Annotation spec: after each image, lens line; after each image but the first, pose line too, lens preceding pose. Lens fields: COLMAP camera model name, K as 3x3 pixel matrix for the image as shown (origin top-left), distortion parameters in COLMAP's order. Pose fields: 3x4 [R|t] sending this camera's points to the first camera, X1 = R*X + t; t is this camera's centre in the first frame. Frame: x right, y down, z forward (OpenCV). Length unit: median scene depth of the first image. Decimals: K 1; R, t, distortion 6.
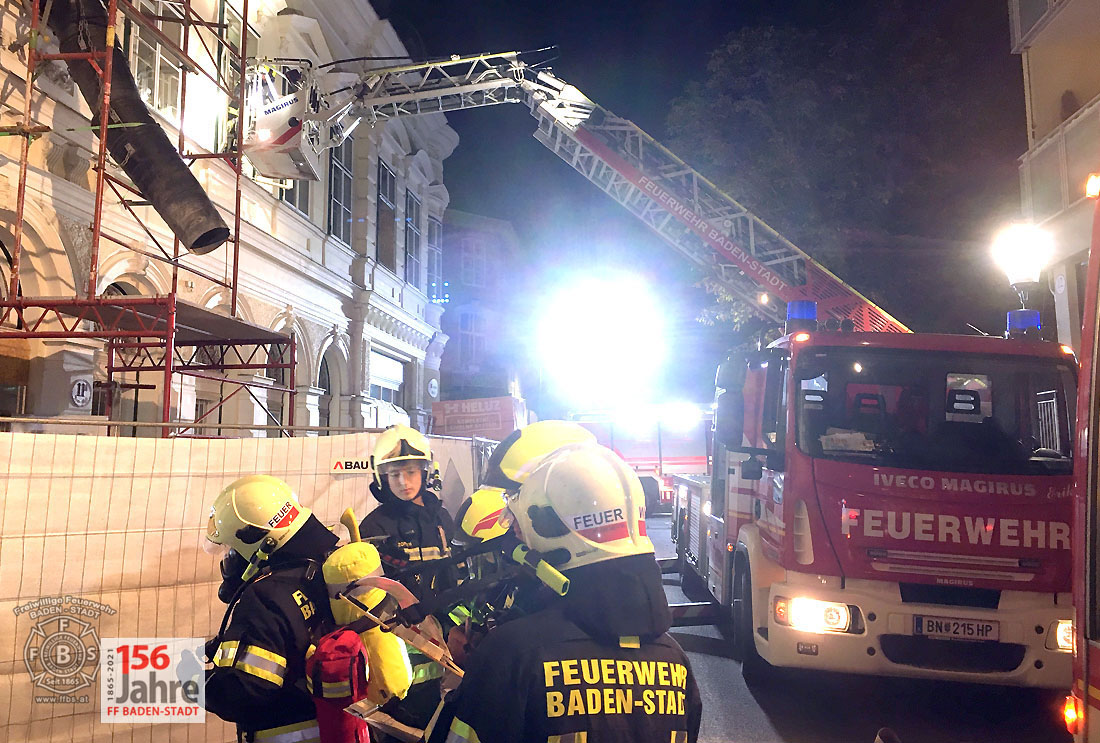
lens RADIAL K [[913.2, 0, 550.0], [0, 913.2, 371.5], [0, 0, 1]] dist [0.005362, -0.004800]
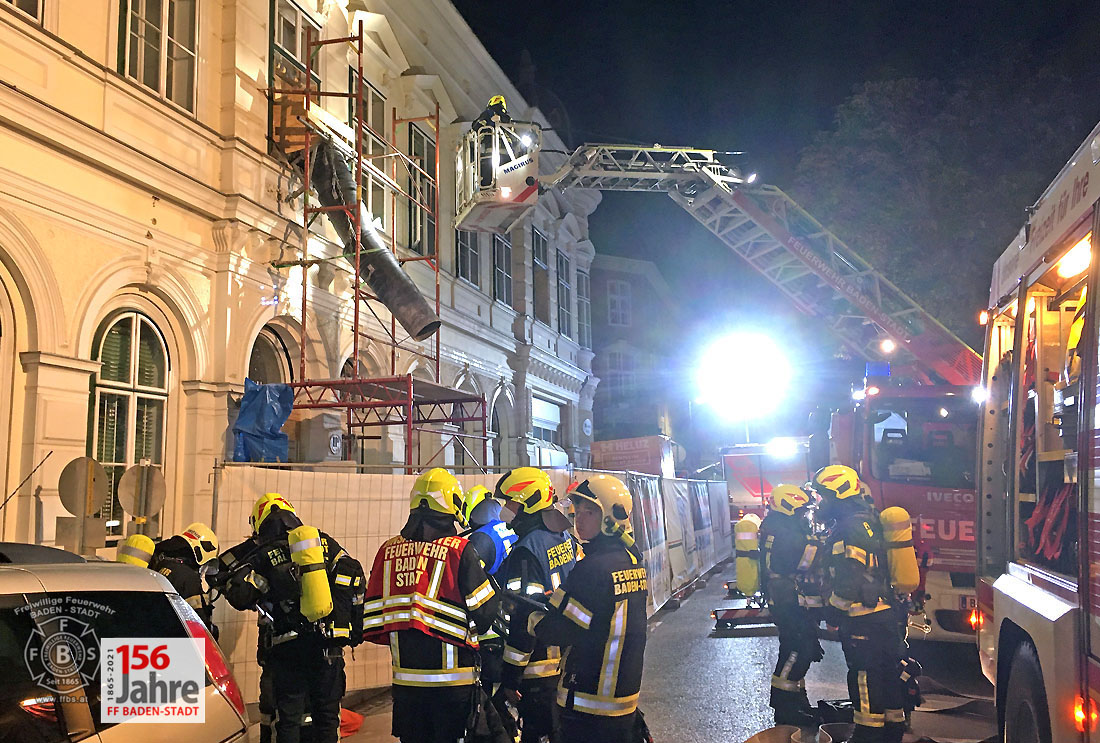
lens RADIAL K [[937.3, 0, 489.9], [0, 937.3, 373.7], [0, 0, 1]] dist [0.005658, -0.002413]
pose [[0.974331, -0.042406, -0.221092, 0.012009], [0.034935, 0.998682, -0.037593, -0.010874], [0.222395, 0.028904, 0.974528, -0.162123]]
